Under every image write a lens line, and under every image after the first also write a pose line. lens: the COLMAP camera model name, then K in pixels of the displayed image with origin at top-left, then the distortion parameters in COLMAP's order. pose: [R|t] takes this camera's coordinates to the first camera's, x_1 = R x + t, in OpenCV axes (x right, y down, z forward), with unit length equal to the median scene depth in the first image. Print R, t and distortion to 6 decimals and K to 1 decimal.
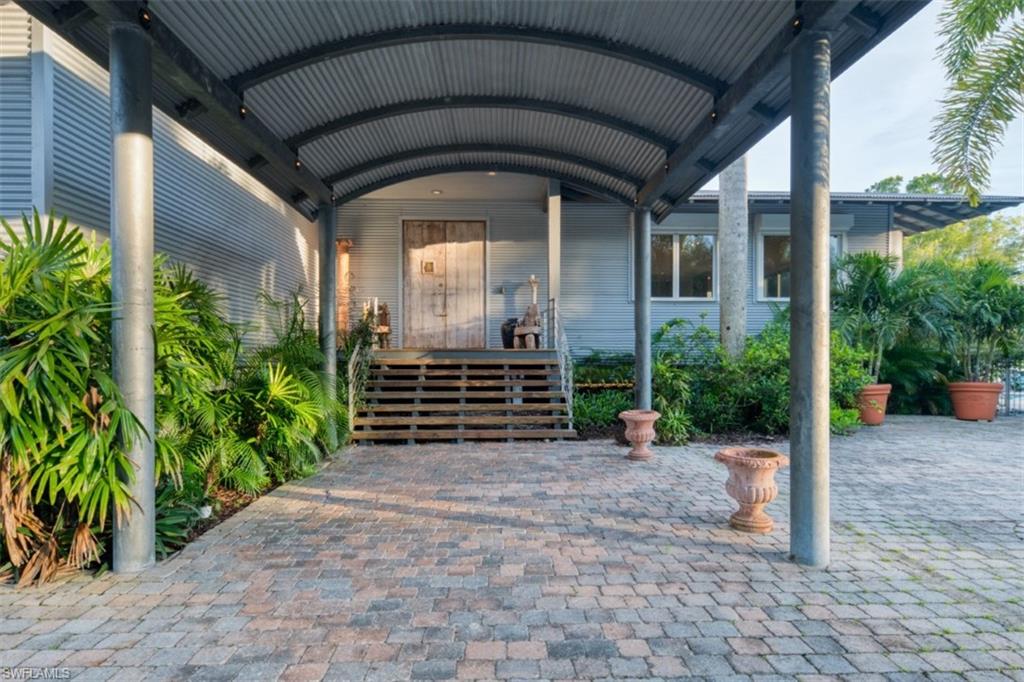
lens RADIAL K [[543.5, 0, 511.4], [0, 543.5, 361.0], [0, 0, 1]] dist [0.002730, 0.001730]
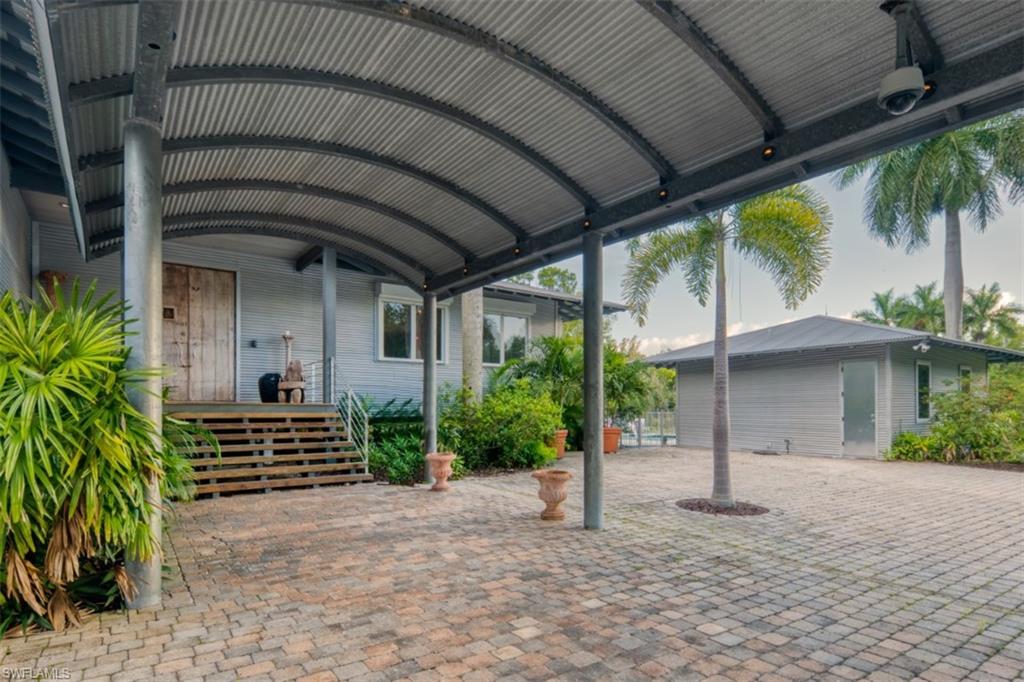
lens RADIAL K [[531.3, 0, 511.6], [0, 531.3, 410.2], [0, 0, 1]] dist [-0.000935, 0.000902]
pose [[0.838577, 0.000232, 0.544782, -0.275887], [0.002354, 0.999989, -0.004048, -0.004571], [-0.544777, 0.004677, 0.838568, -0.136192]]
